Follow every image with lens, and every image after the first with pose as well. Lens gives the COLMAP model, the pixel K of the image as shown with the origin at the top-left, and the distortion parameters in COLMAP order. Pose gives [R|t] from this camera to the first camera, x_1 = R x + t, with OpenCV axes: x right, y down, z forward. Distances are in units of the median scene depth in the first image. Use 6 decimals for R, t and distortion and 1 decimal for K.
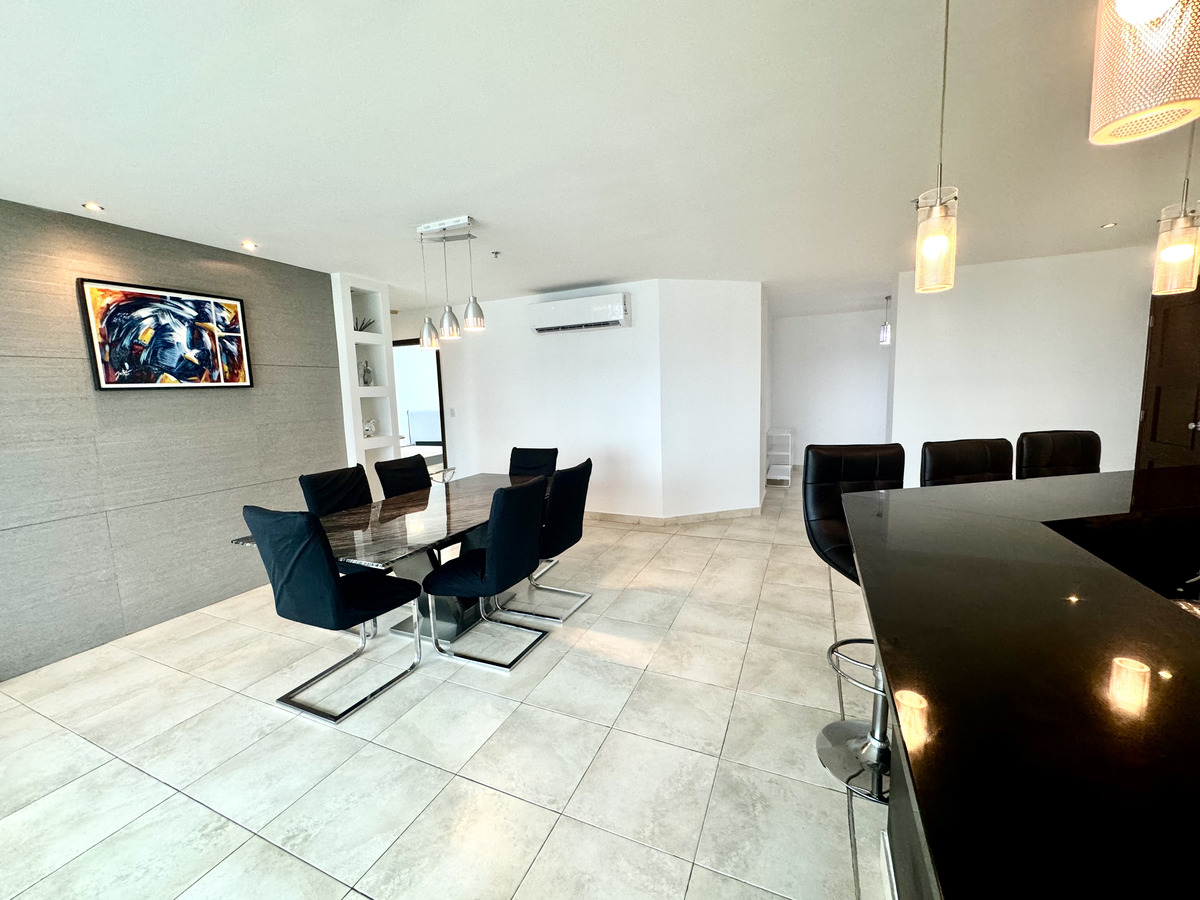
lens RADIAL K [[480.0, 0, 599.1], [0, 480.0, 448.7], [0, 0, 1]] dist [-0.008378, -0.000316]
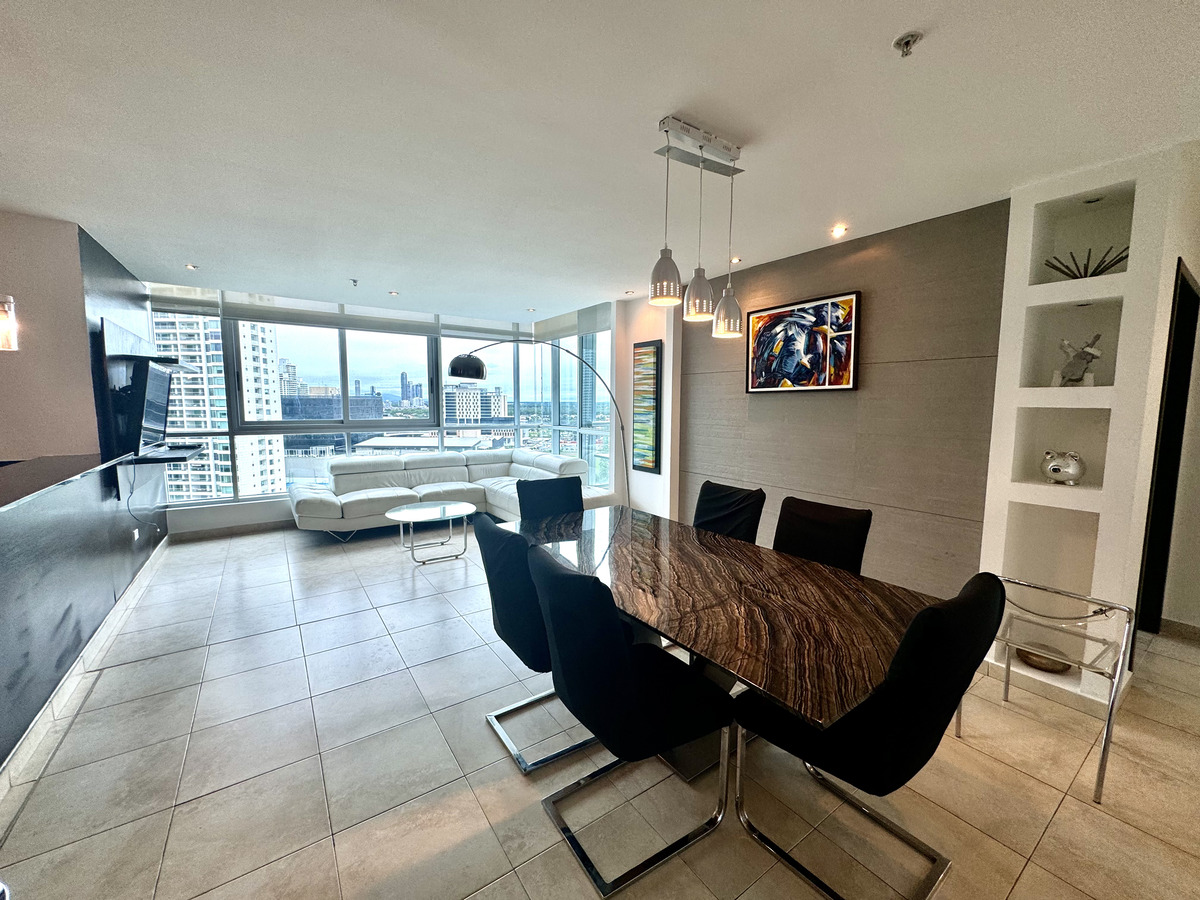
lens RADIAL K [[480.0, 0, 600.9], [0, 480.0, 448.6], [0, 0, 1]] dist [-0.008378, -0.000316]
pose [[-0.522203, 0.109711, -0.845735, 0.298553], [-0.093849, 0.978275, 0.184852, -0.156190], [0.847642, 0.175901, -0.500562, 1.164649]]
